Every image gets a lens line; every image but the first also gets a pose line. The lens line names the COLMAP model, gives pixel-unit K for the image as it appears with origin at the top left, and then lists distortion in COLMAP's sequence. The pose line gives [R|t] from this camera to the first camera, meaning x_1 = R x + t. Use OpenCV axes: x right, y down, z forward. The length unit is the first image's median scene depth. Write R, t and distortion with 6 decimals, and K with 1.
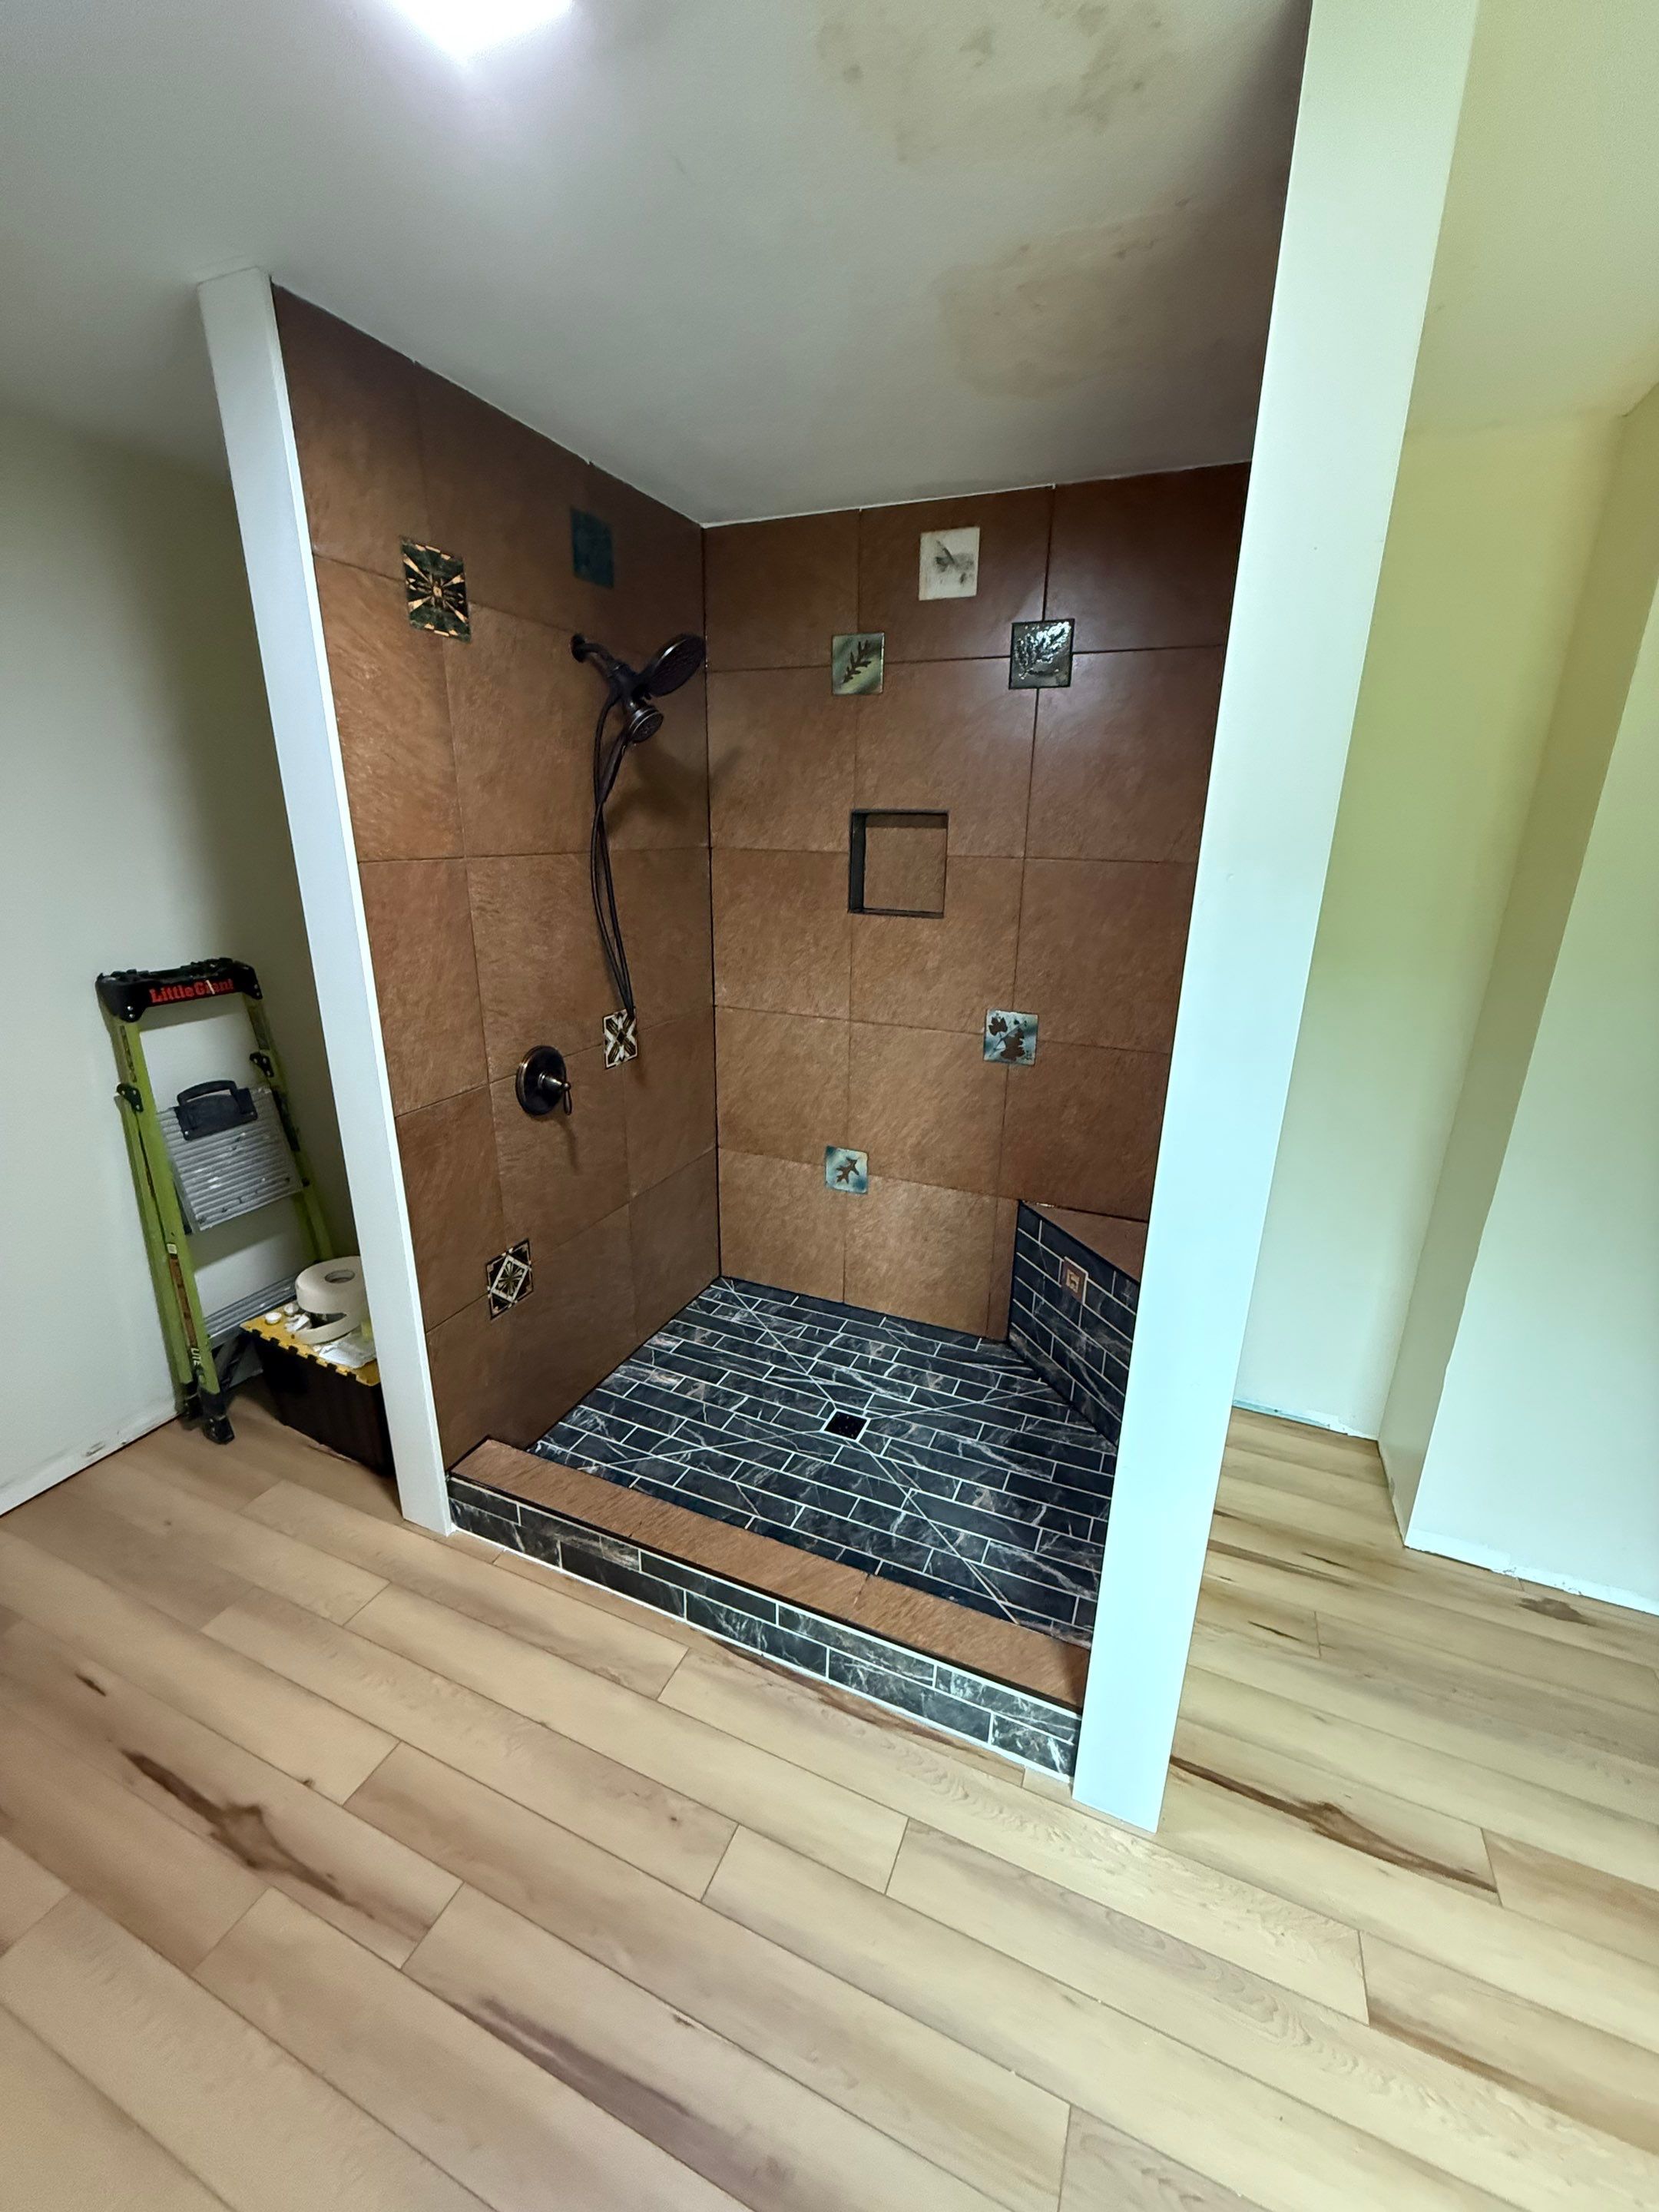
lens RADIAL K [[879.4, 0, 835.7], [0, 879.4, 1098.8], [0, 0, 1]] dist [0.000609, -0.000381]
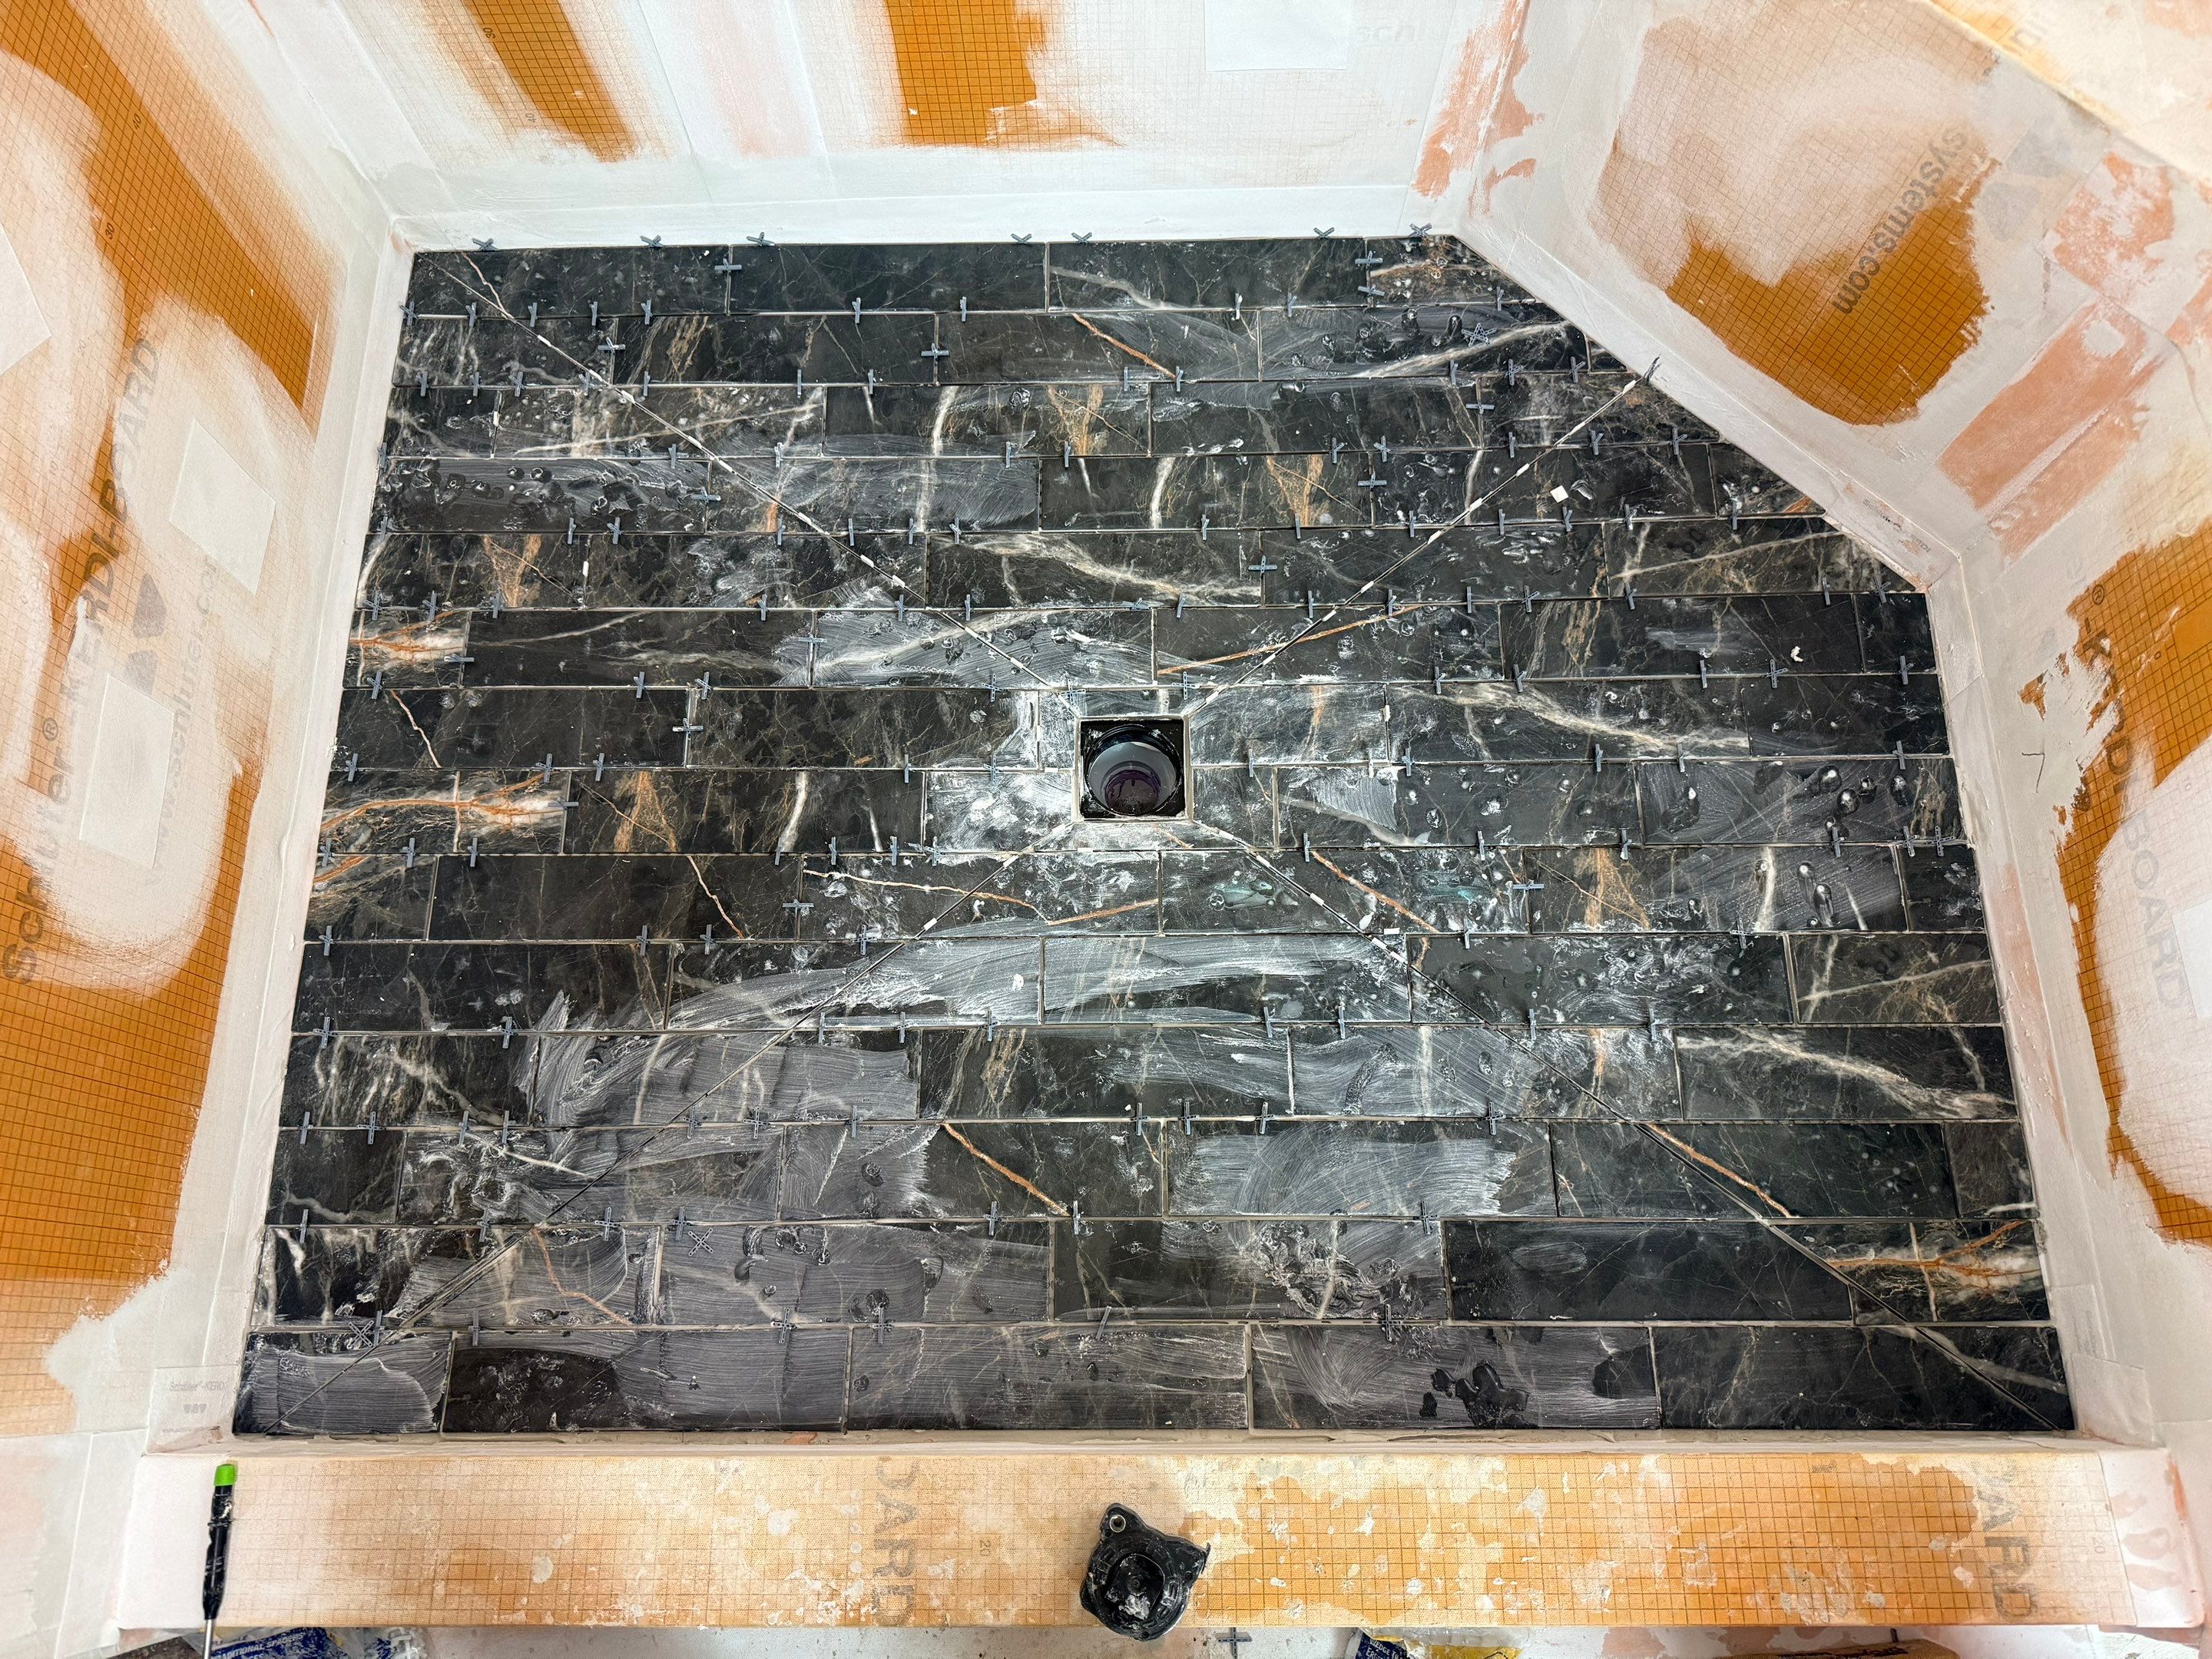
lens RADIAL K [[1581.0, 0, 1115.6], [0, 1581.0, 834.8], [0, 0, 1]] dist [0.051004, -0.053317]
pose [[0.919054, -0.383492, 0.090961, -0.058850], [0.148934, 0.551591, 0.820711, -0.107101], [-0.364909, -0.740730, 0.564057, 0.648591]]
